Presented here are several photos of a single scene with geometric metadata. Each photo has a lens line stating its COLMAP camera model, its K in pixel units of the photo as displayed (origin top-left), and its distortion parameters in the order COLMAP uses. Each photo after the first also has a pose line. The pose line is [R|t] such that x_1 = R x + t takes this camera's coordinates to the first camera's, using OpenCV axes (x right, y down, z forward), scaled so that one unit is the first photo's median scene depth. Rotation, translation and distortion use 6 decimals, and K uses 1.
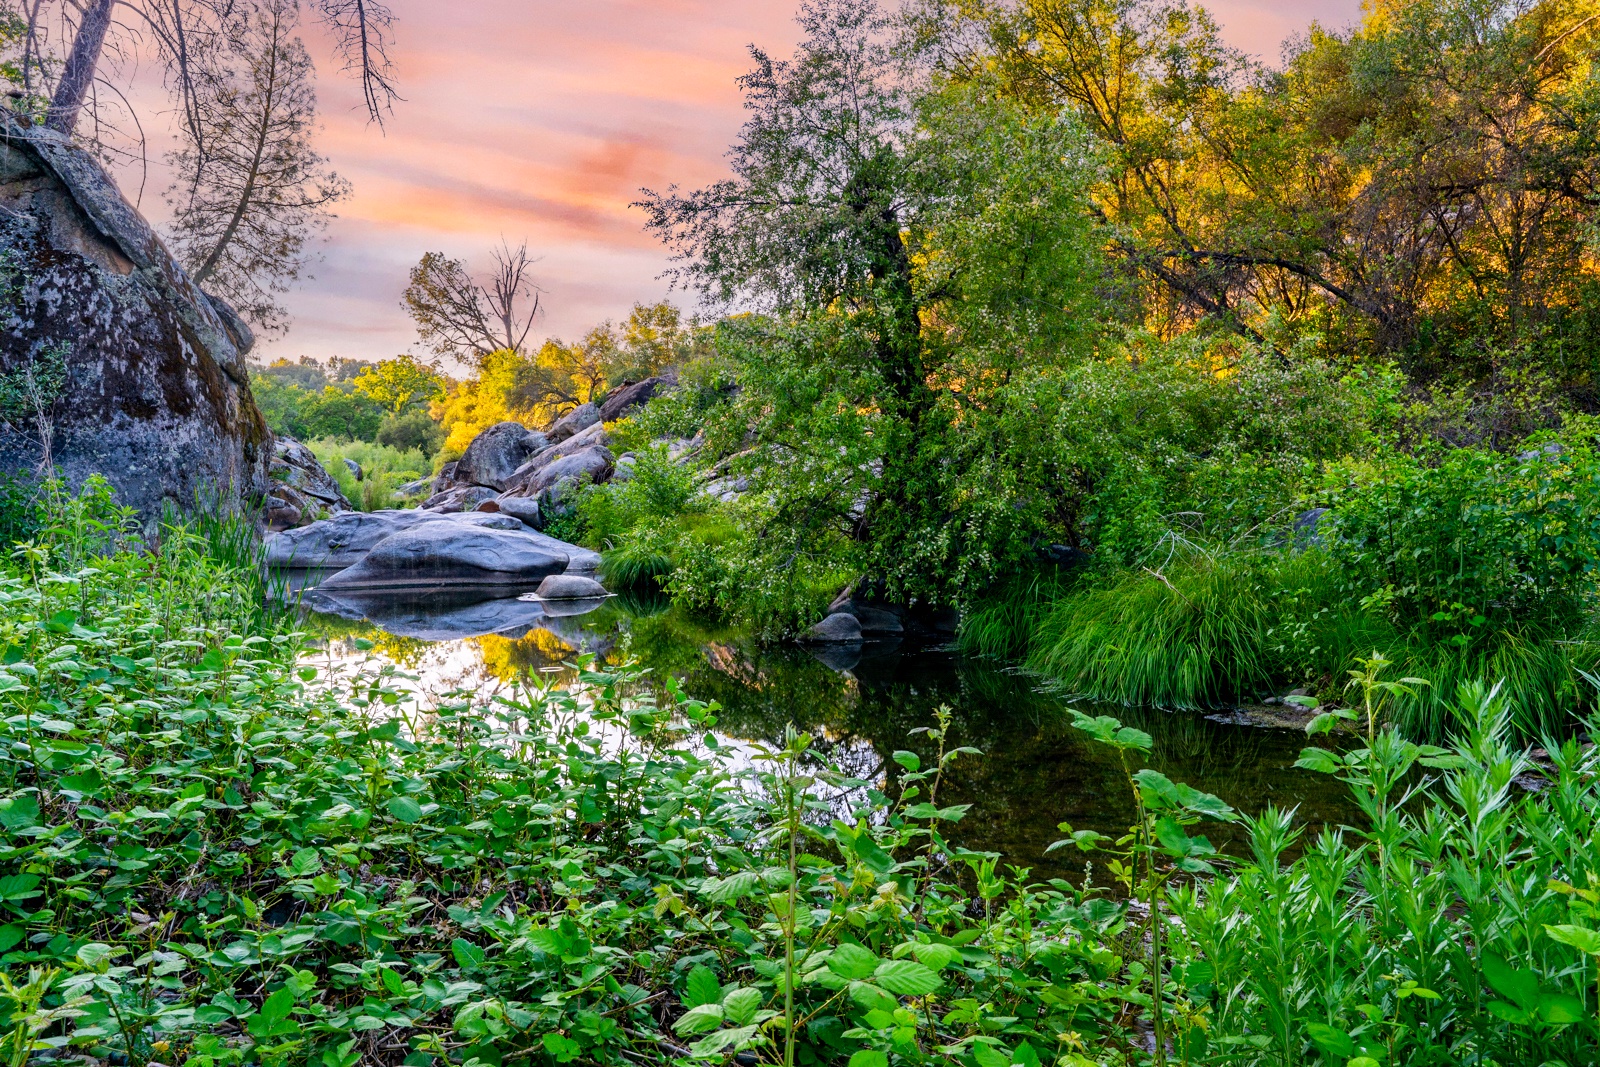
lens RADIAL K [[1229.5, 0, 800.0], [0, 1229.5, 533.5], [0, 0, 1]] dist [0.004367, -0.001548]
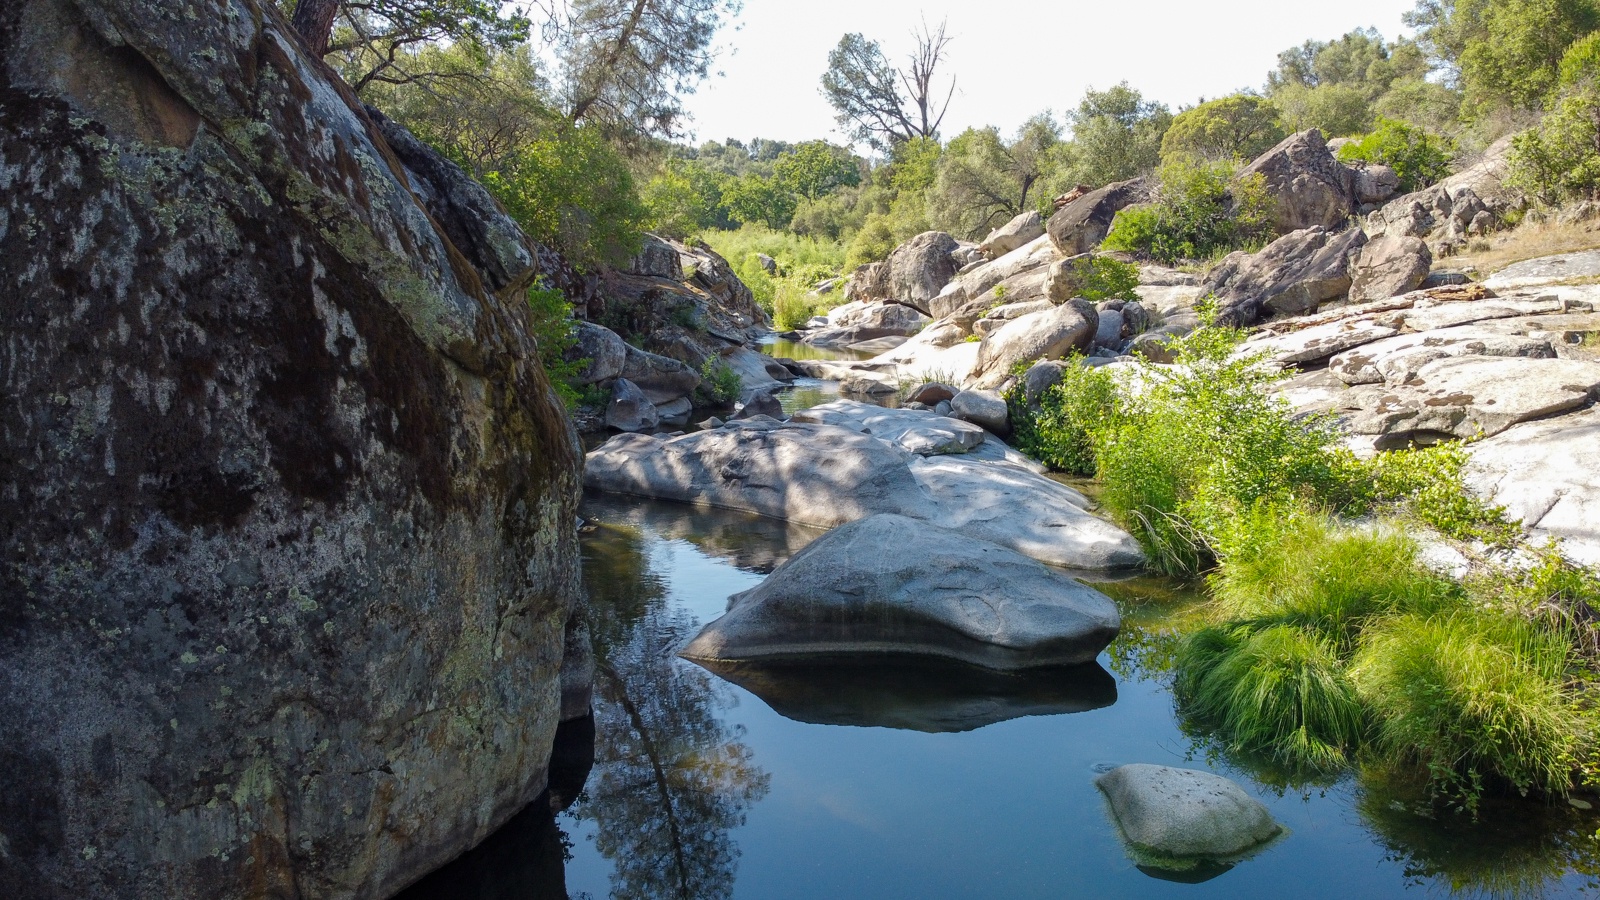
lens RADIAL K [[1224.4, 0, 800.0], [0, 1224.4, 450.0], [0, 0, 1]] dist [0.000272, -0.000877]
pose [[0.947904, 0.060843, -0.312692, -0.229010], [-0.026613, 0.993284, 0.112596, -0.157884], [0.317443, -0.098408, 0.943157, 0.664564]]
